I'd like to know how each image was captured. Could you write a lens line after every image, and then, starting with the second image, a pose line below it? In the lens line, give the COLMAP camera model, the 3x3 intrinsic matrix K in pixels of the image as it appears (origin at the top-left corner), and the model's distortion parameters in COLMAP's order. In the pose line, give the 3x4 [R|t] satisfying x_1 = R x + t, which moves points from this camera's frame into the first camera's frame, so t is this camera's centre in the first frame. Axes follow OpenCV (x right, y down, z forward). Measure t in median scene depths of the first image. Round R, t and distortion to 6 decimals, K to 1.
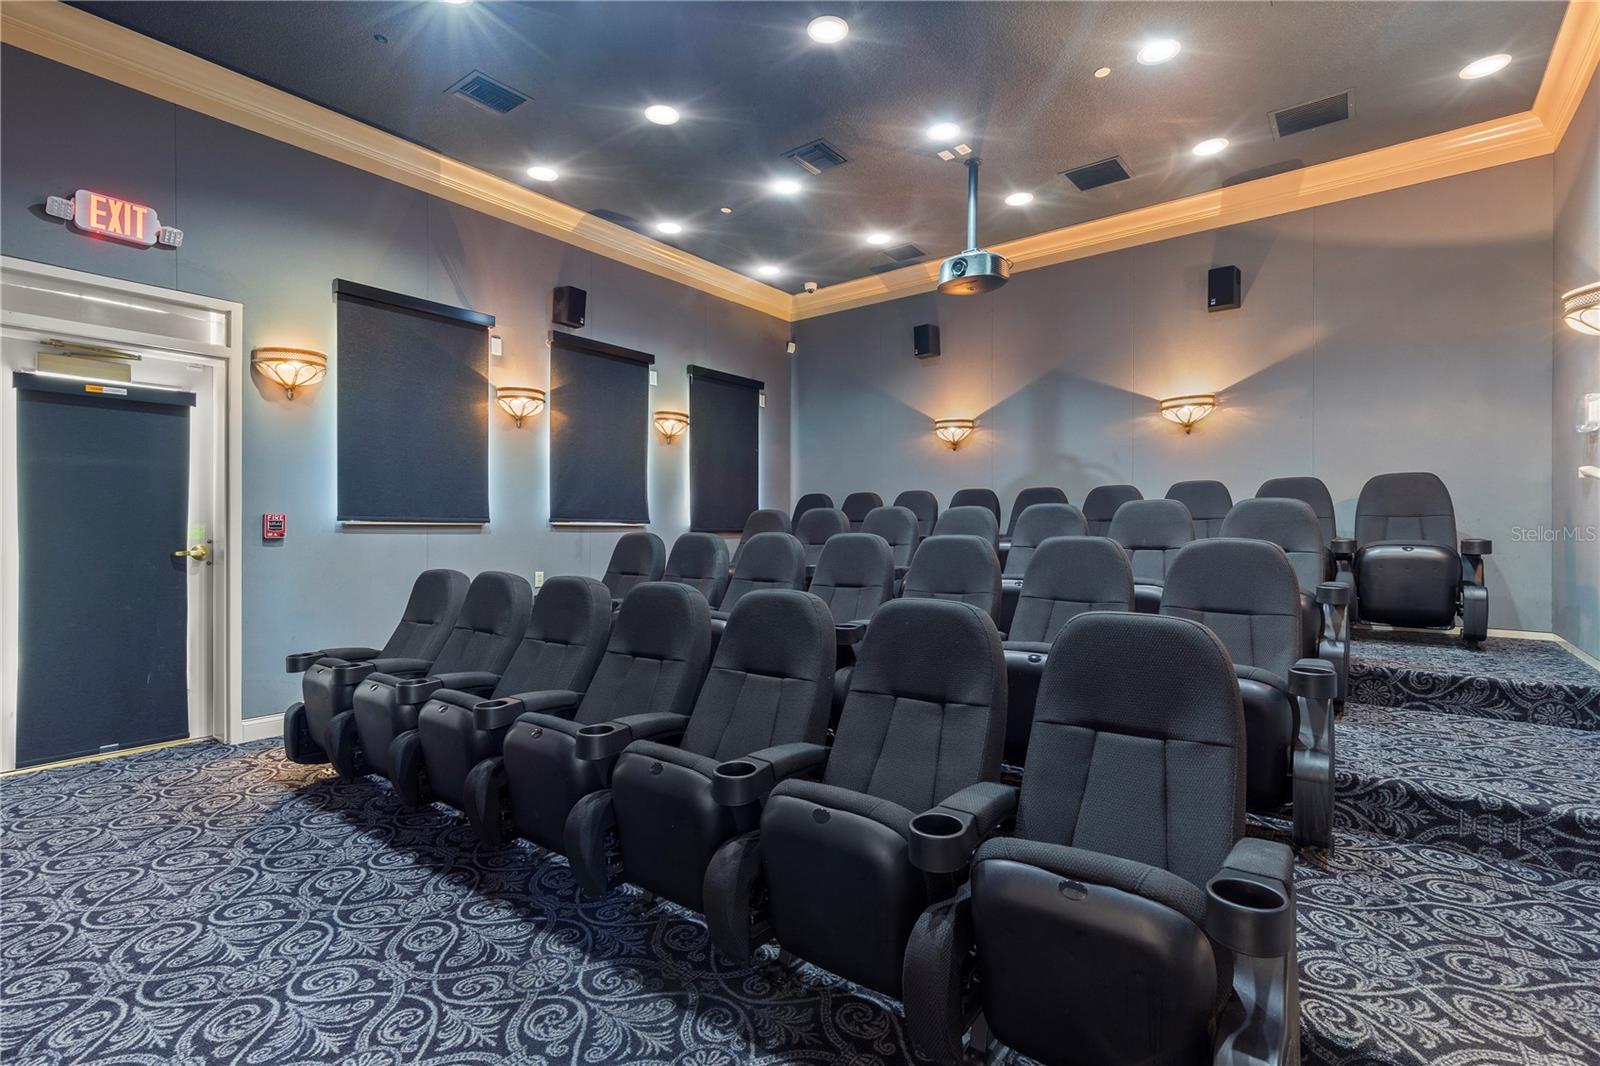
lens RADIAL K [[739.0, 0, 816.8], [0, 739.0, 532.6], [0, 0, 1]] dist [0.000998, 0.000479]
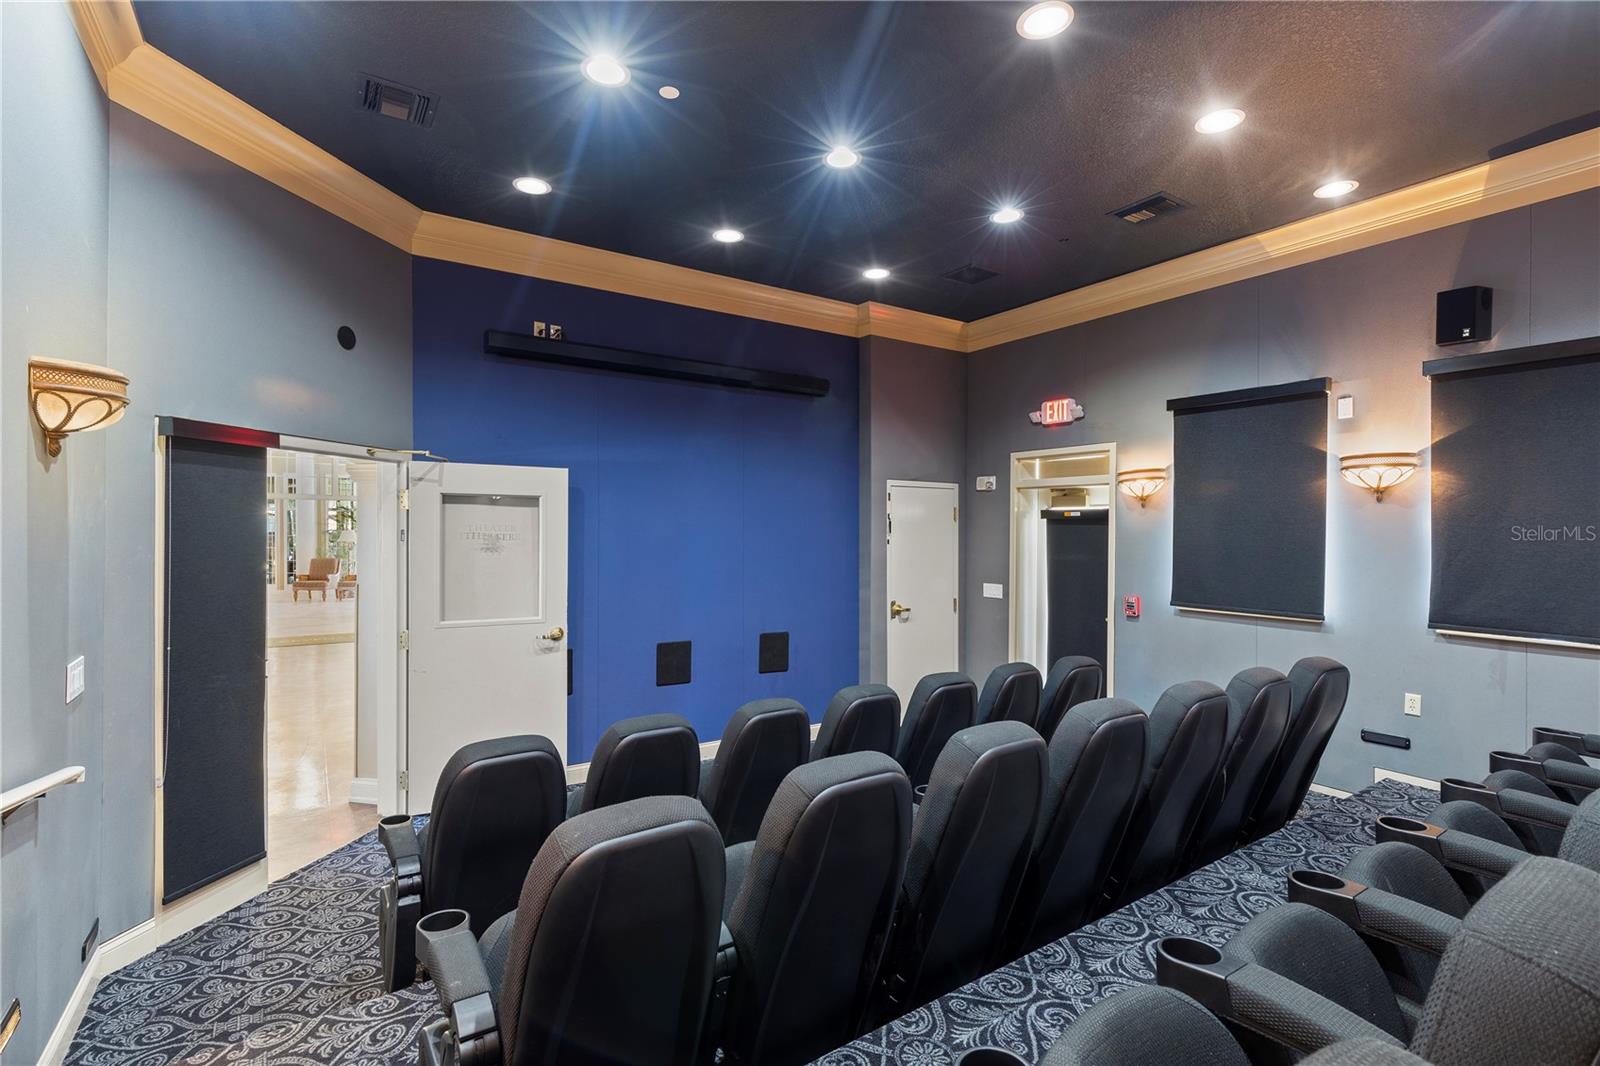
lens RADIAL K [[739.0, 0, 808.0], [0, 739.0, 527.5], [0, 0, 1]] dist [0.000998, 0.000479]
pose [[-0.316326, -0.000135, -0.948650, 0.650484], [-0.004268, 0.999990, 0.001281, -0.139804], [0.948641, 0.004454, -0.316324, 0.826976]]
